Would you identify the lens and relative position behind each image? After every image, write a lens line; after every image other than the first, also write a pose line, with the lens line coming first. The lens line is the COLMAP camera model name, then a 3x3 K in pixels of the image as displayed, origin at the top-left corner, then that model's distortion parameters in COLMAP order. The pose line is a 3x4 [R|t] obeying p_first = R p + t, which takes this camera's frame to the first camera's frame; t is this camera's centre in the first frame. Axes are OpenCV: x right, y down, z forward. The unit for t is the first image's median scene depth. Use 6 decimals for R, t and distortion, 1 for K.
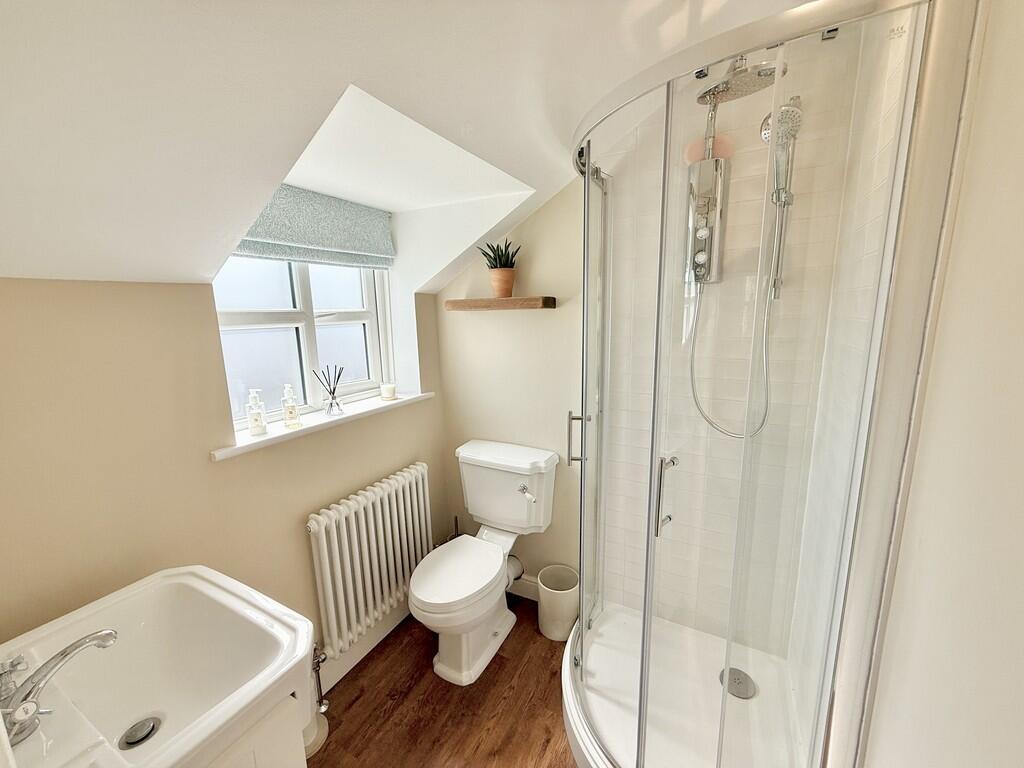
lens RADIAL K [[406.9, 0, 511.1], [0, 406.9, 384.1], [0, 0, 1]] dist [0.004388, -0.000213]
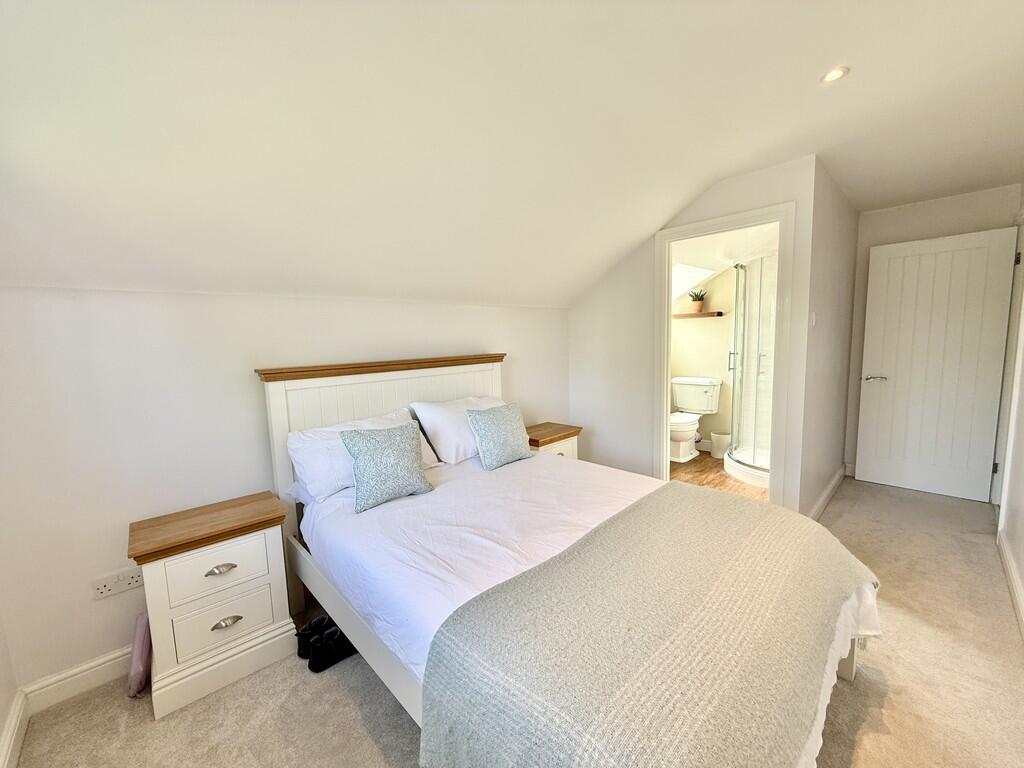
lens RADIAL K [[406.9, 0, 516.7], [0, 406.9, 383.7], [0, 0, 1]] dist [0.004388, -0.000213]
pose [[0.954946, 0.026262, -0.295617, -0.336130], [-0.045104, 0.997349, -0.057098, 0.410494], [0.293333, 0.067859, 0.953599, -1.666909]]
